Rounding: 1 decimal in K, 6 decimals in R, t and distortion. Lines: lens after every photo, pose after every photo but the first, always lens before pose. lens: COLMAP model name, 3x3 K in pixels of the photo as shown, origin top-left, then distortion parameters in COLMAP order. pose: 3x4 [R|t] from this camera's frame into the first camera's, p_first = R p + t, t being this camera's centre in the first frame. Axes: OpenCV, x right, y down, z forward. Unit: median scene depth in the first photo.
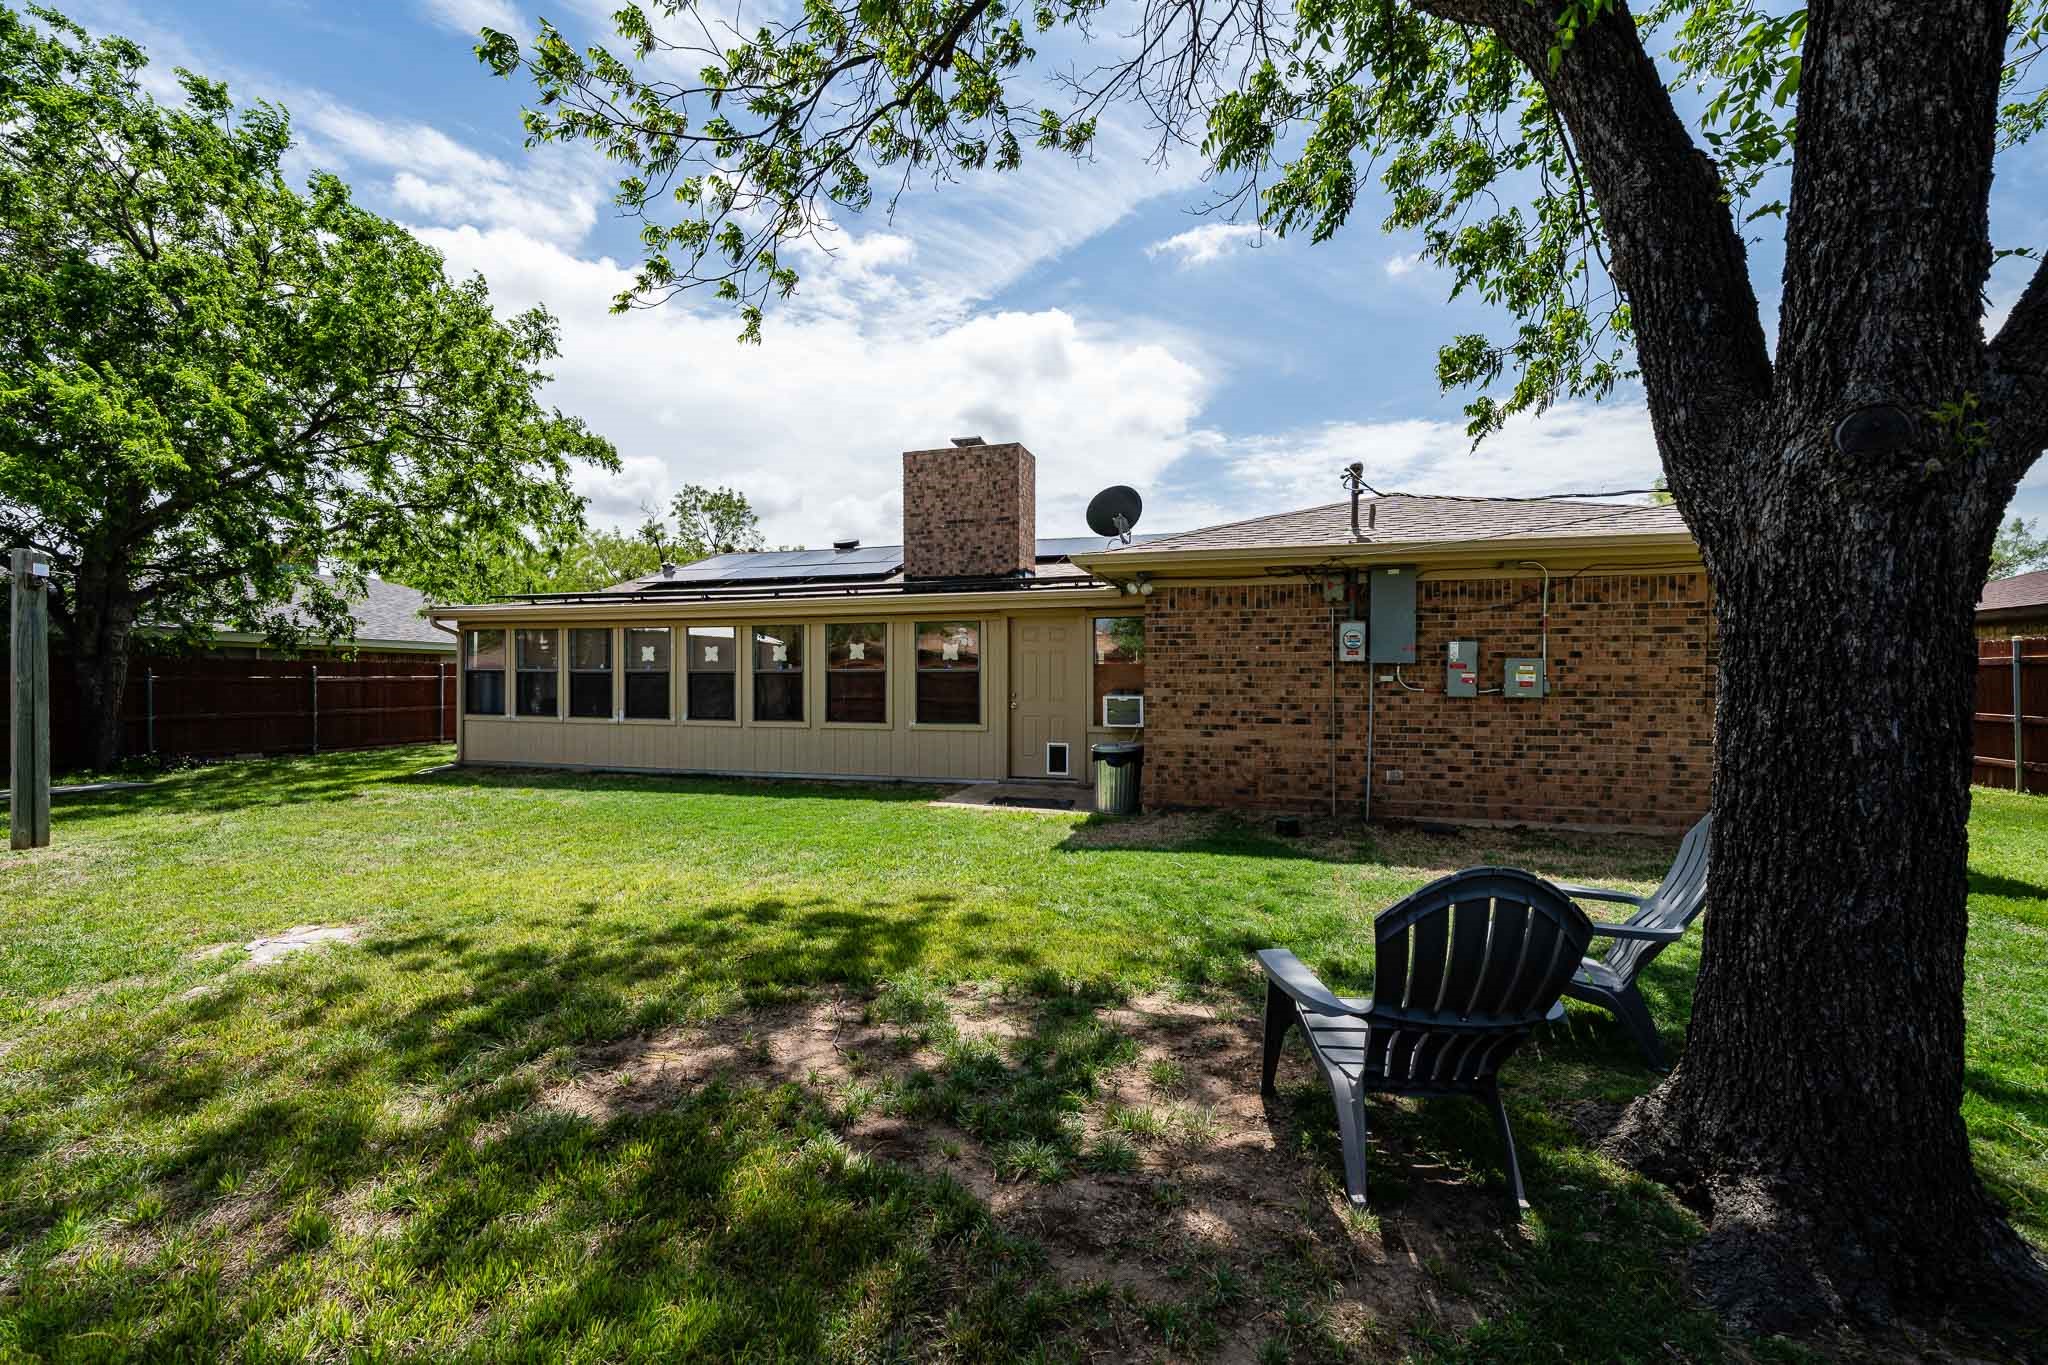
lens RADIAL K [[850.9, 0, 1024.0], [0, 850.9, 682.5], [0, 0, 1]] dist [0.001595, 0.000052]
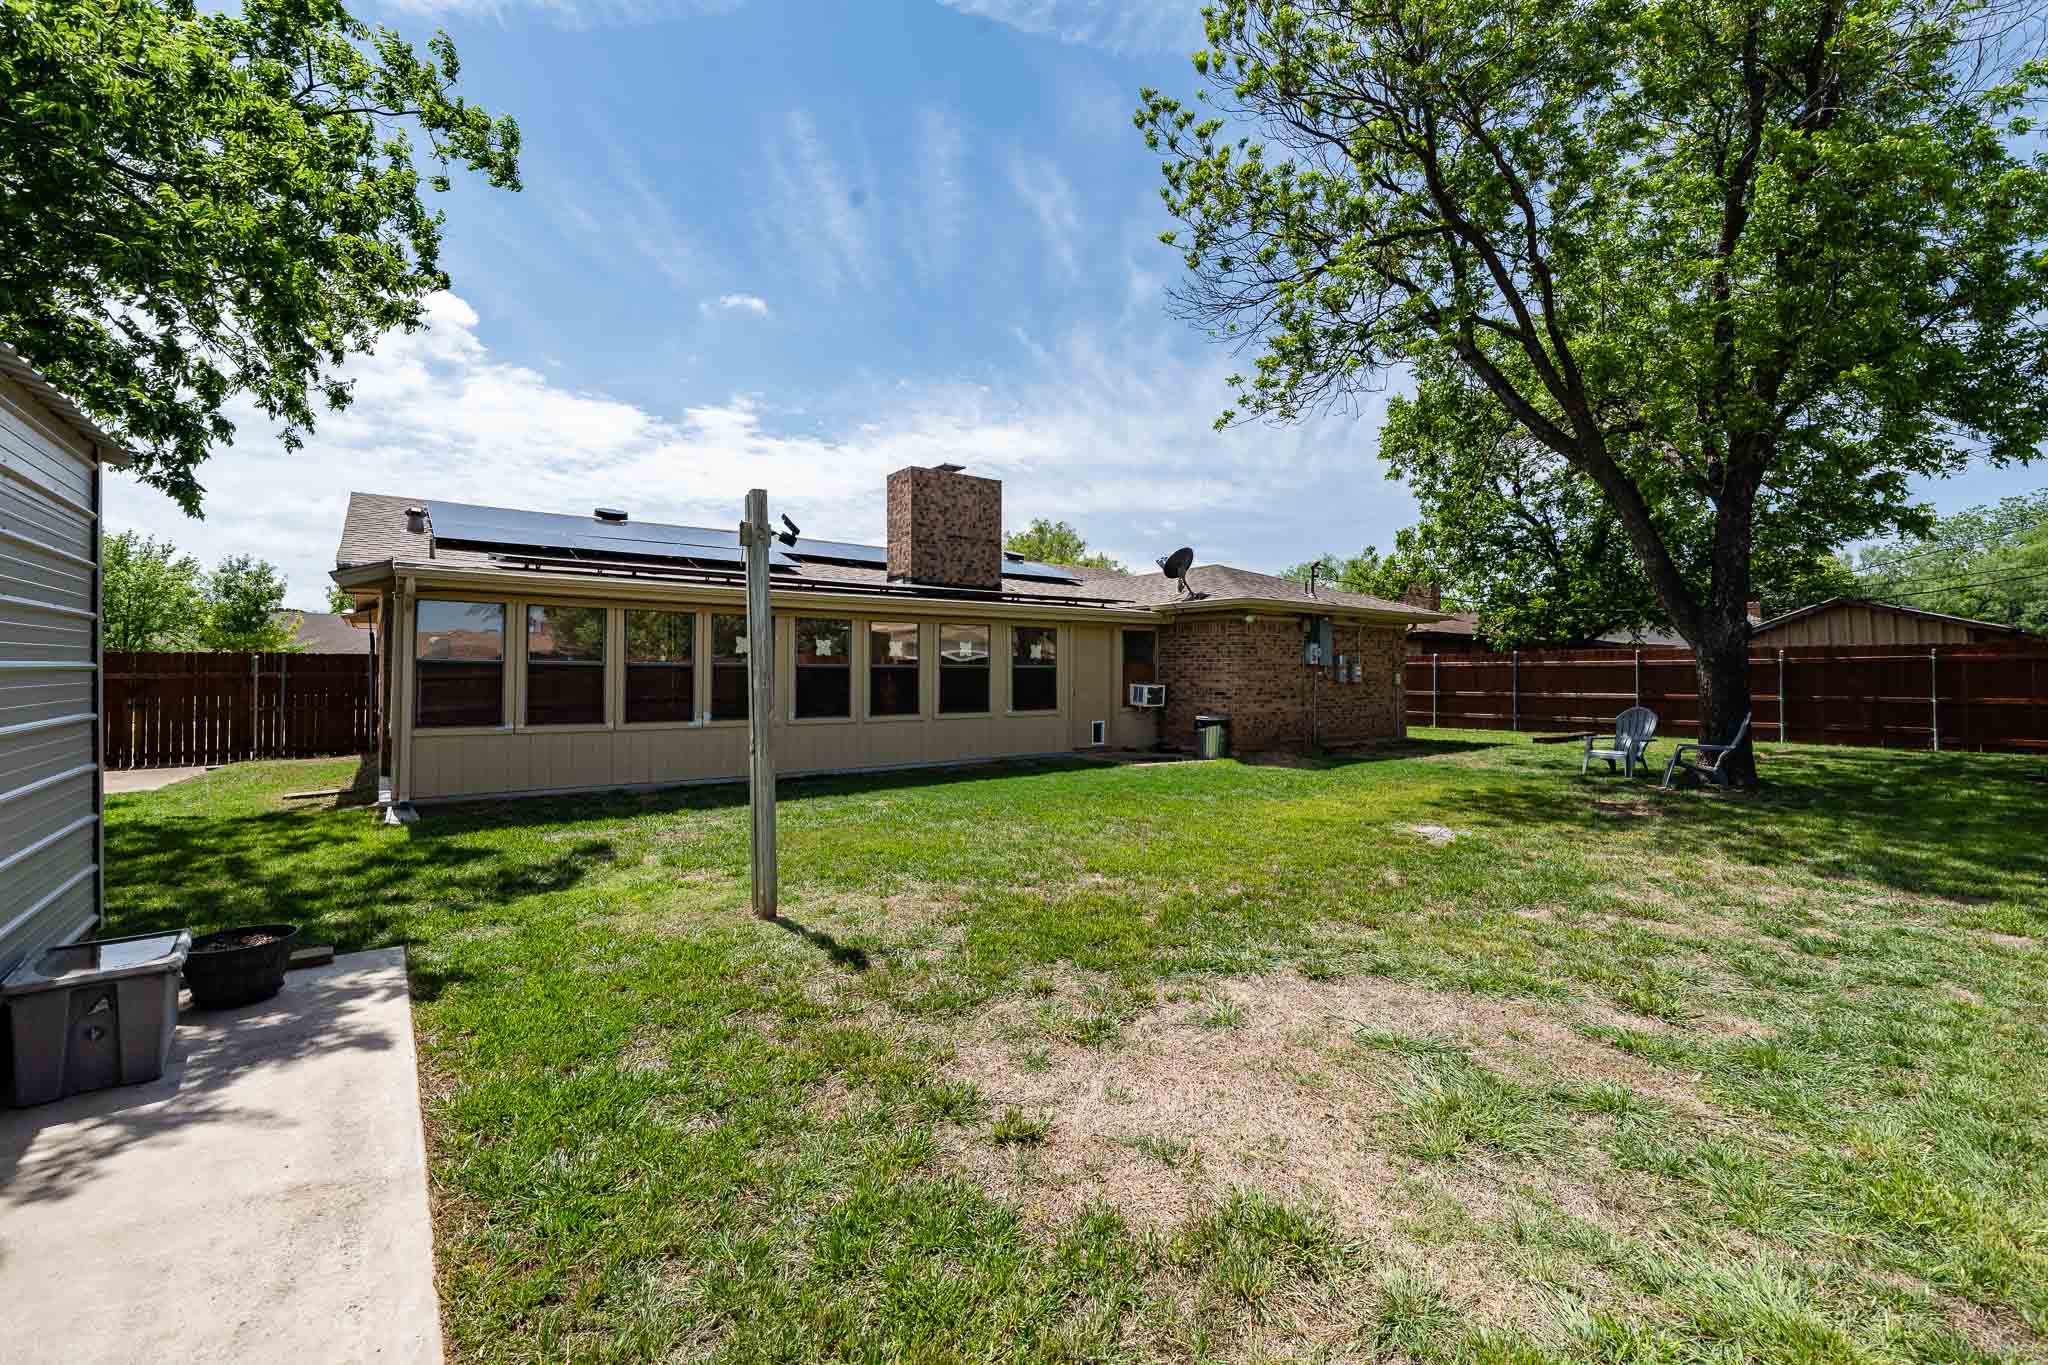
lens RADIAL K [[860.8, 0, 1024.0], [0, 860.8, 682.5], [0, 0, 1]] dist [-0.000392, -0.000073]
pose [[0.587719, -0.008522, 0.809020, -1.447004], [0.004374, 0.999963, 0.007355, -0.000976], [-0.809053, -0.000784, 0.587735, 0.364177]]
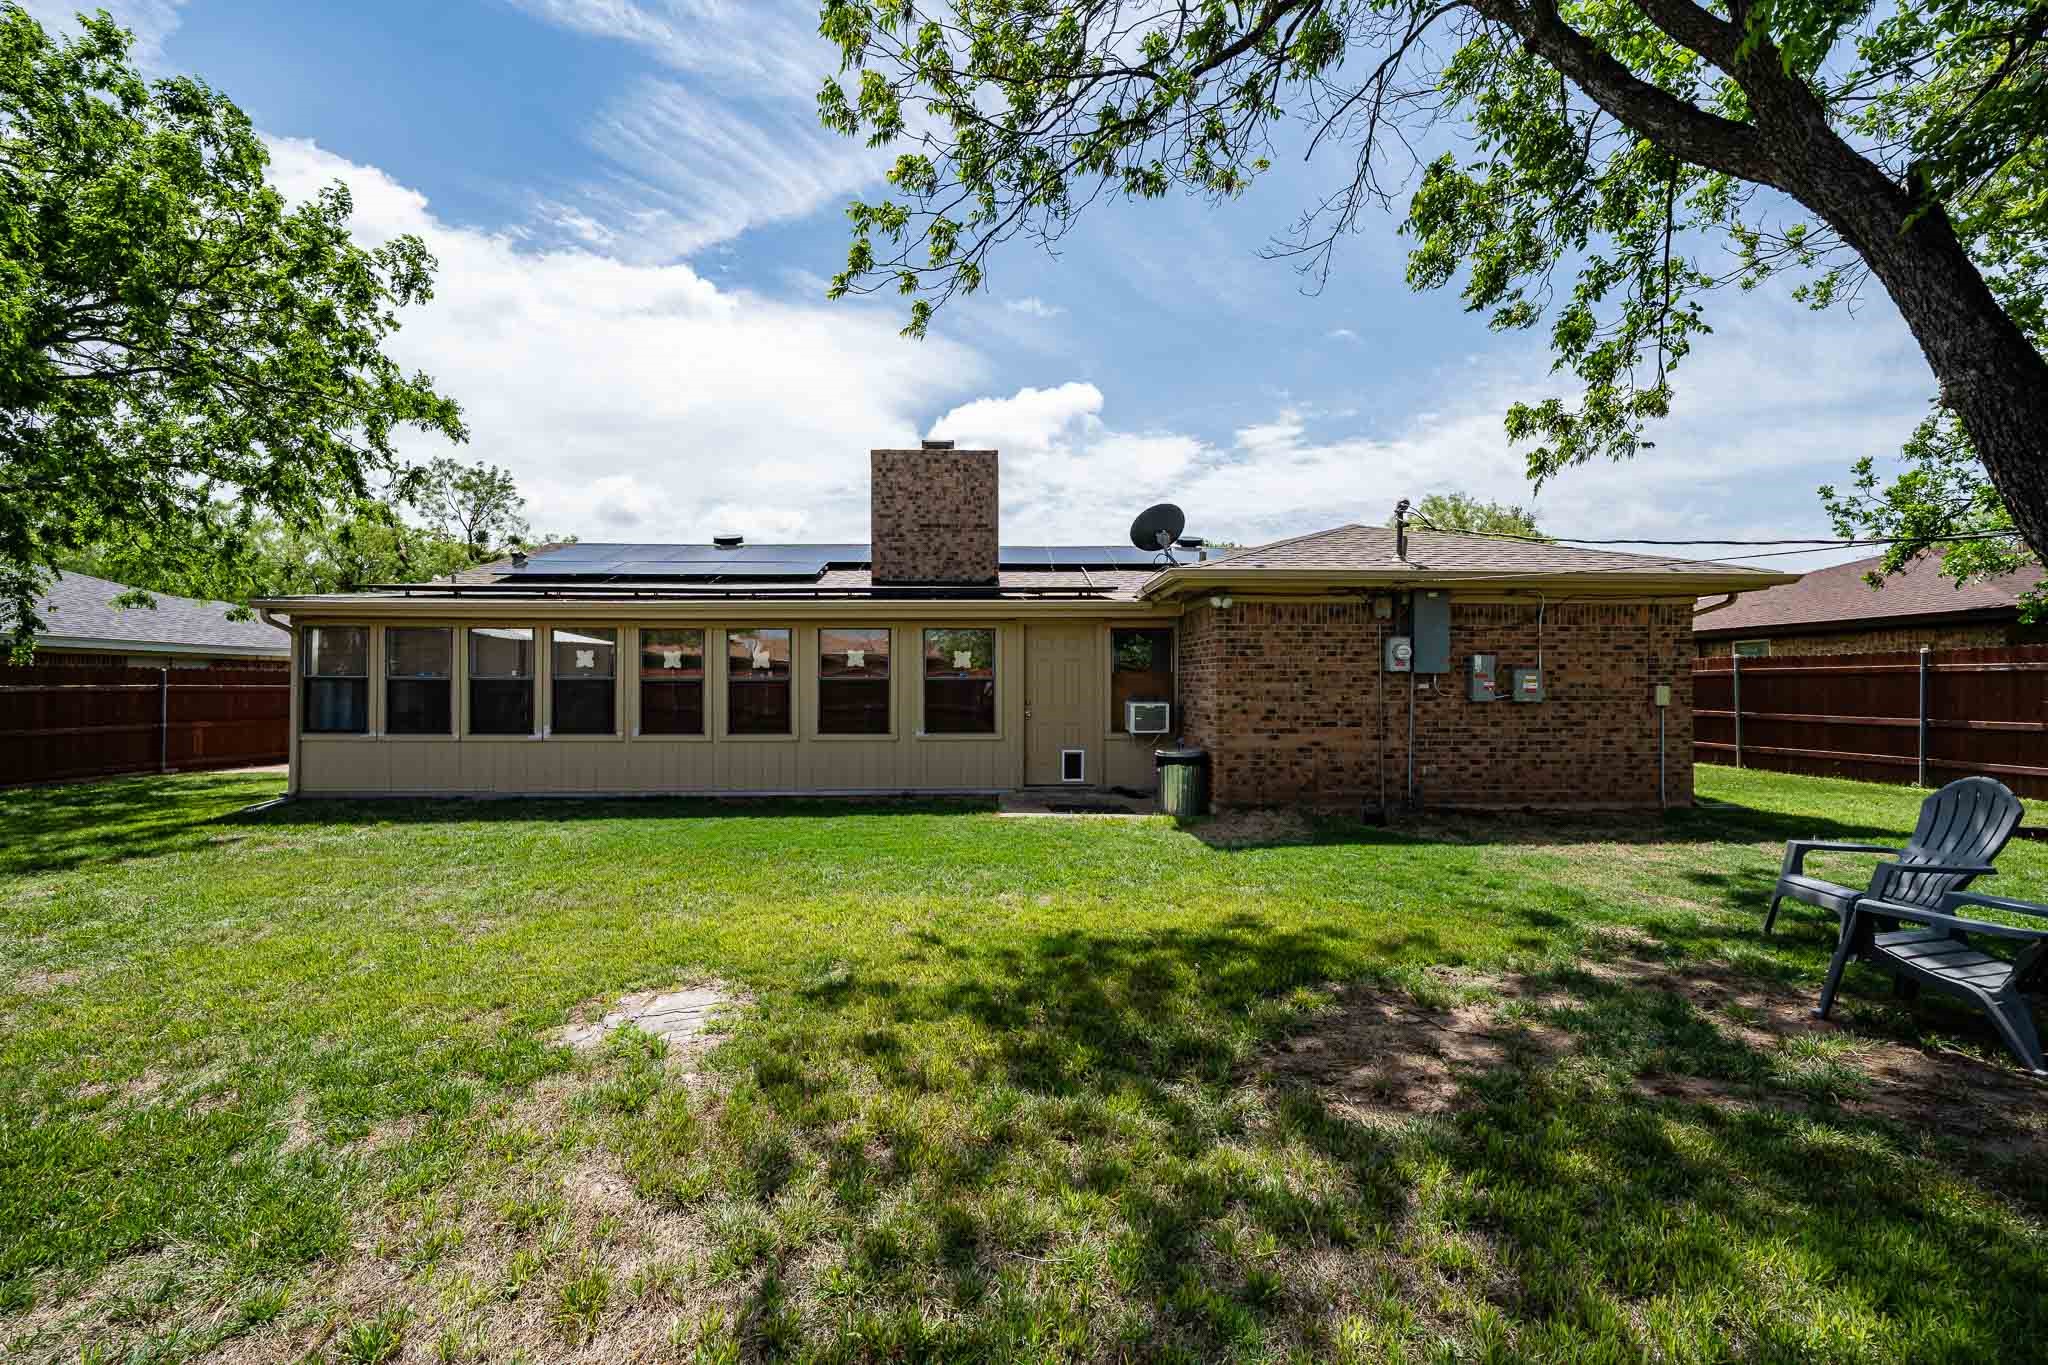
lens RADIAL K [[860.8, 0, 1024.0], [0, 860.8, 682.5], [0, 0, 1]] dist [-0.000392, -0.000073]
pose [[0.949984, -0.000479, 0.312298, -0.427367], [0.003207, 0.999961, -0.008222, -0.001830], [-0.312282, 0.008813, 0.949948, 0.049911]]
